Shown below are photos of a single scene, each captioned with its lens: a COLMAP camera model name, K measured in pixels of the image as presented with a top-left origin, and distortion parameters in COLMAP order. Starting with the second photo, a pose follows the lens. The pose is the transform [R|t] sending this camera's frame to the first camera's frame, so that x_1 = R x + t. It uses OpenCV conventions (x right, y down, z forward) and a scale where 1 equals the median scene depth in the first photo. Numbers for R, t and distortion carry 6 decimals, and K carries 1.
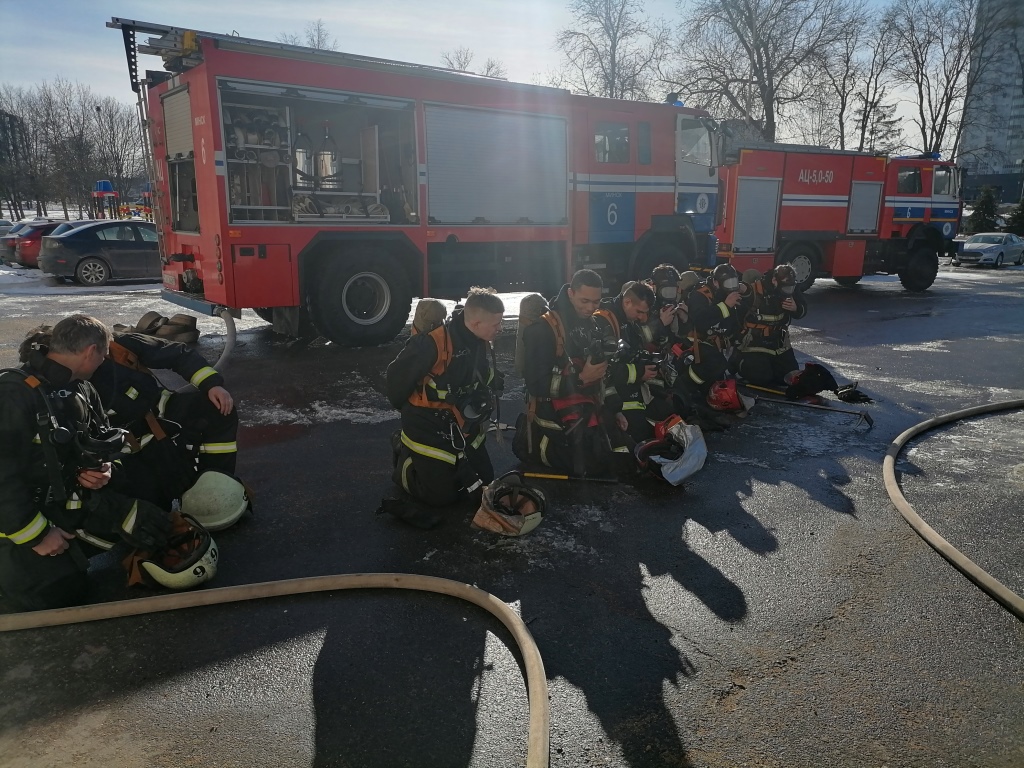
lens RADIAL K [[779.6, 0, 512.0], [0, 779.6, 384.0], [0, 0, 1]] dist [0.037026, -0.014663]
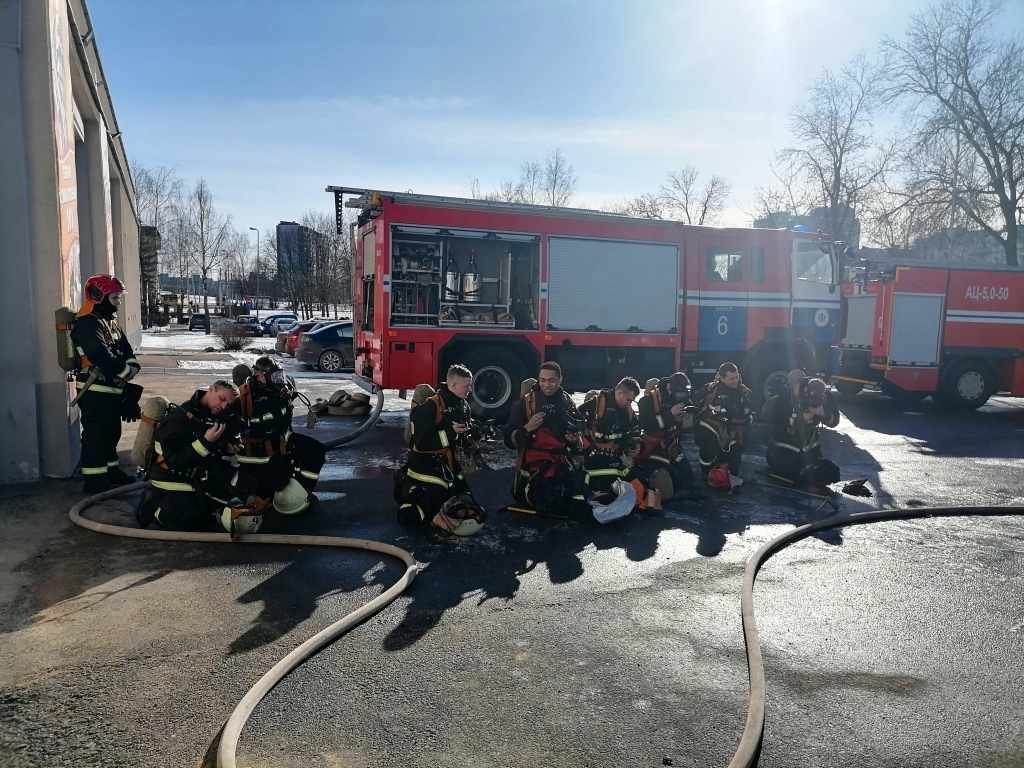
lens RADIAL K [[802.5, 0, 512.0], [0, 802.5, 384.0], [0, 0, 1]] dist [0.027660, -0.004881]
pose [[0.950139, 0.046402, -0.308353, 0.244479], [-0.086919, 0.989084, -0.118985, 0.035806], [0.299466, 0.139854, 0.943801, -0.205552]]
